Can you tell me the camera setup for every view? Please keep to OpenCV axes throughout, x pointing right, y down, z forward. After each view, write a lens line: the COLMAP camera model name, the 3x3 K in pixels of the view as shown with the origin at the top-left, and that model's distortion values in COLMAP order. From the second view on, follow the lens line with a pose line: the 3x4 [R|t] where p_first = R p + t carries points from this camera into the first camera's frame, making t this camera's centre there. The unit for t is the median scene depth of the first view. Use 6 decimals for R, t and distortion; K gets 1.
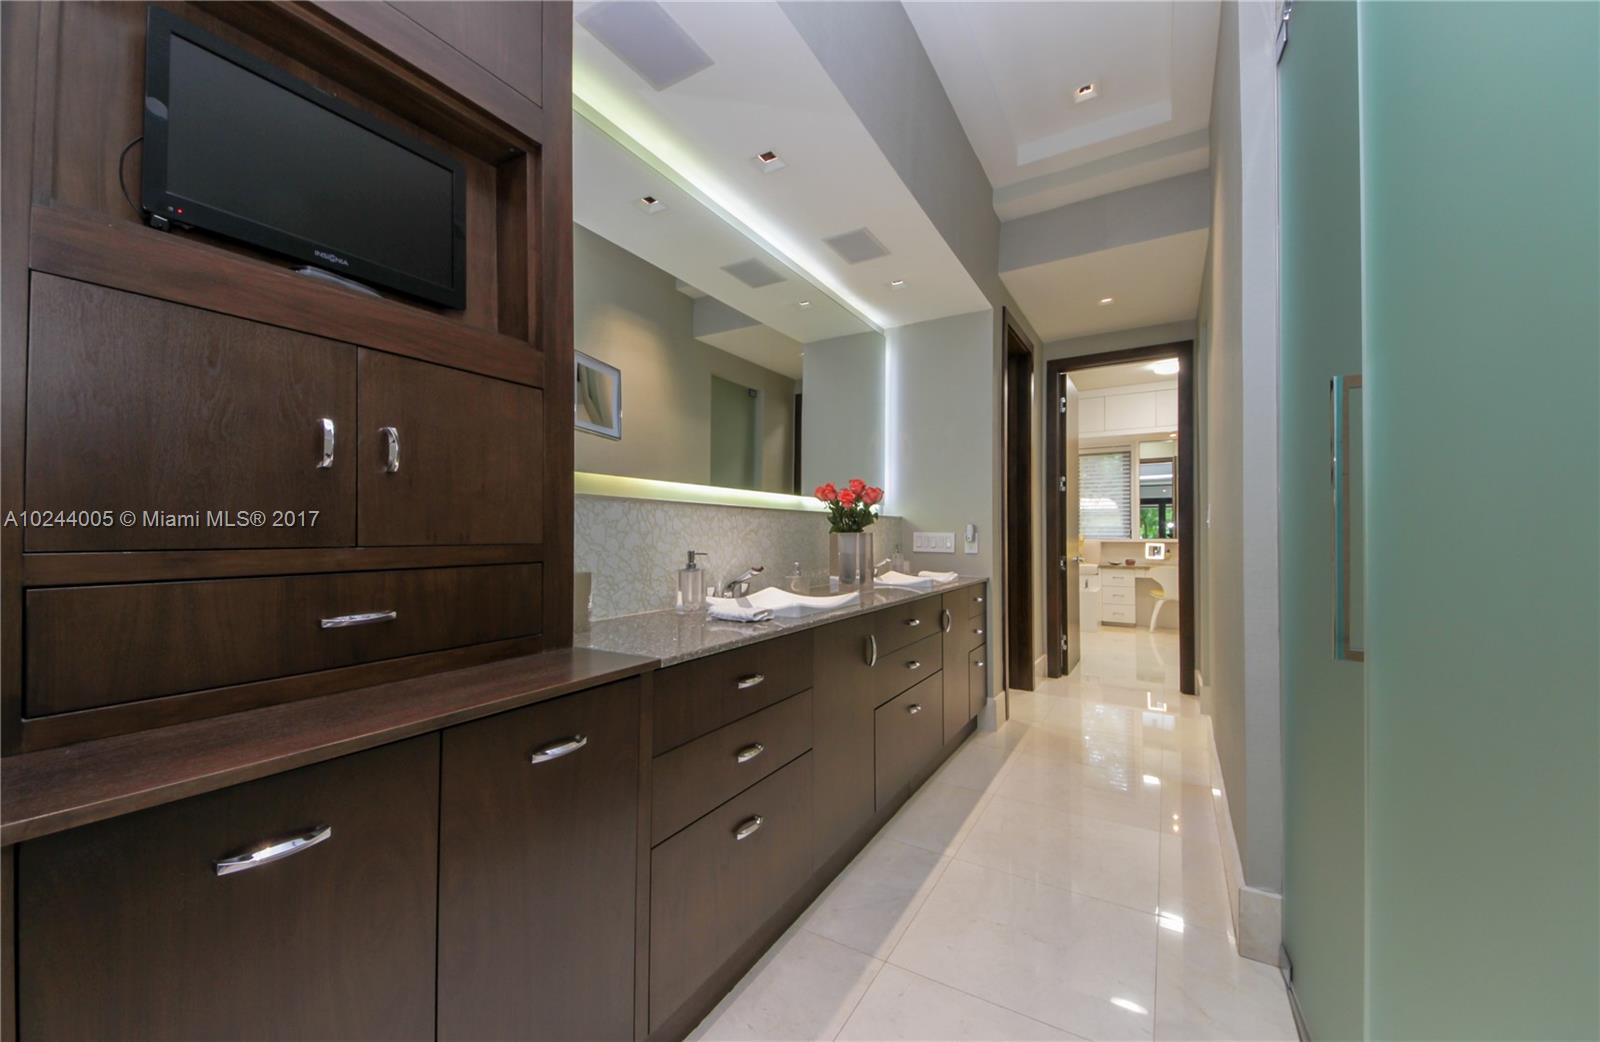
lens RADIAL K [[598.5, 0, 794.9], [0, 598.5, 518.8], [0, 0, 1]] dist [0.001168, 0.000014]
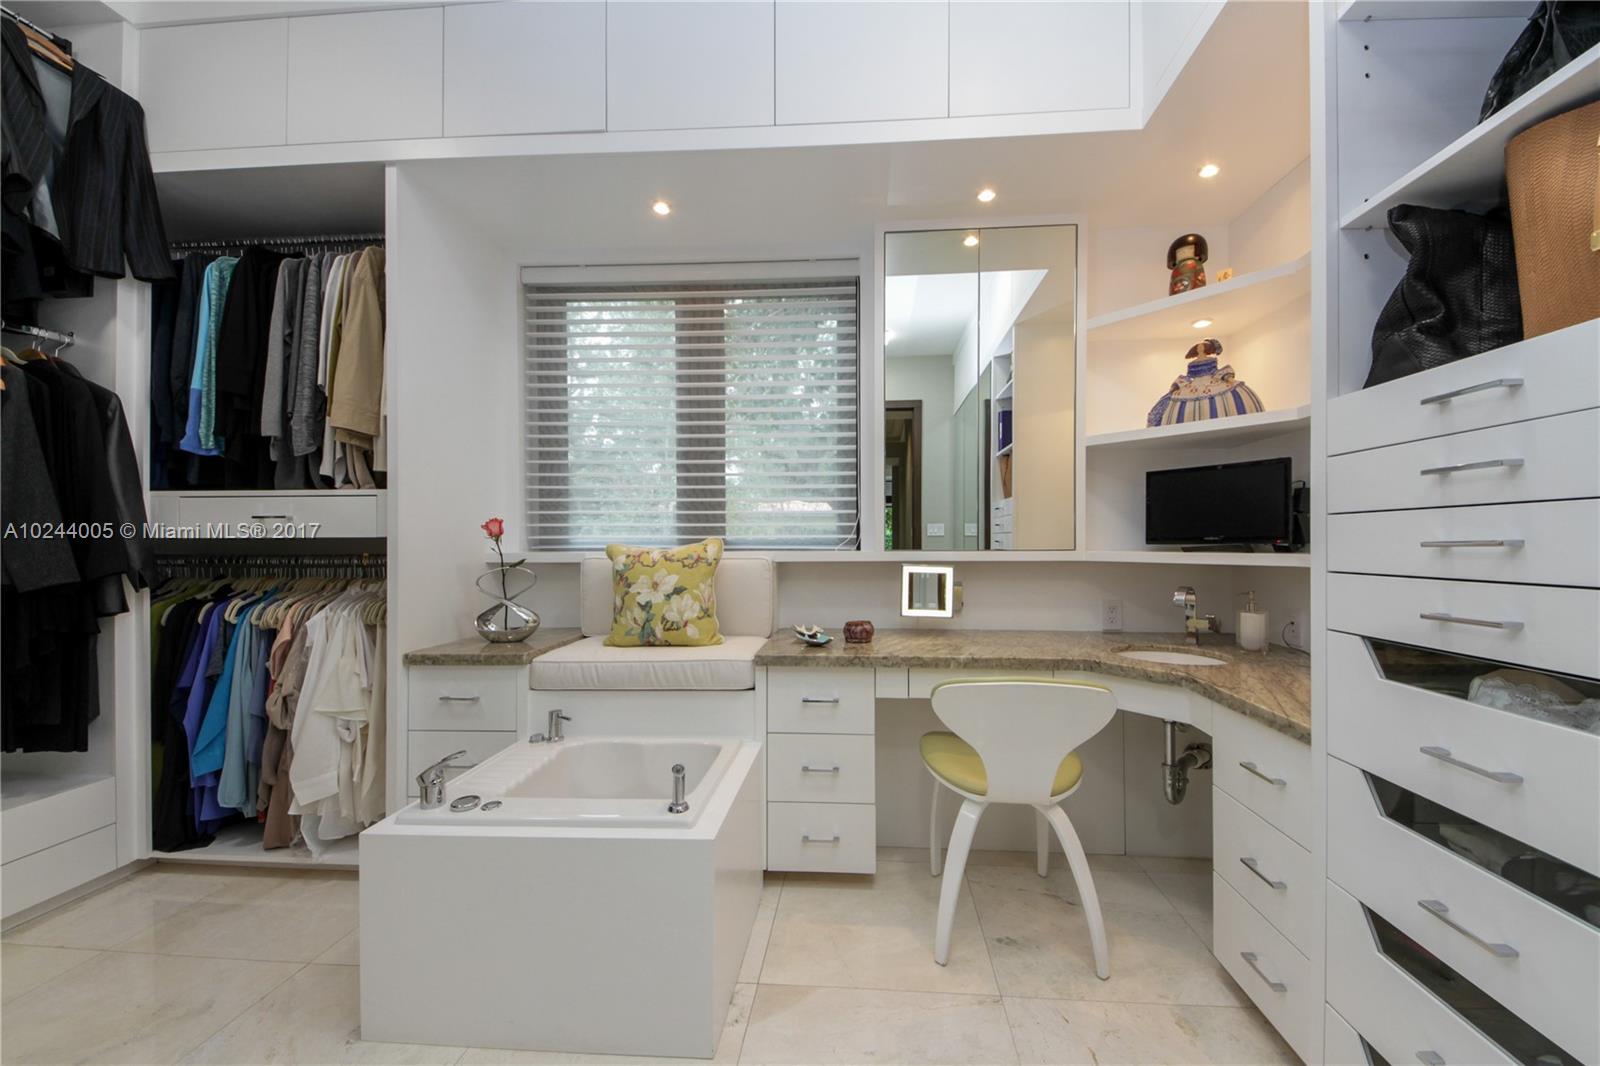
lens RADIAL K [[597.2, 0, 808.8], [0, 597.2, 535.9], [0, 0, 1]] dist [0.002382, -0.000017]
pose [[0.896721, -0.000183, 0.442596, 0.417382], [-0.006191, 0.999897, 0.012955, 0.022142], [-0.442553, -0.014357, 0.896627, 0.764949]]
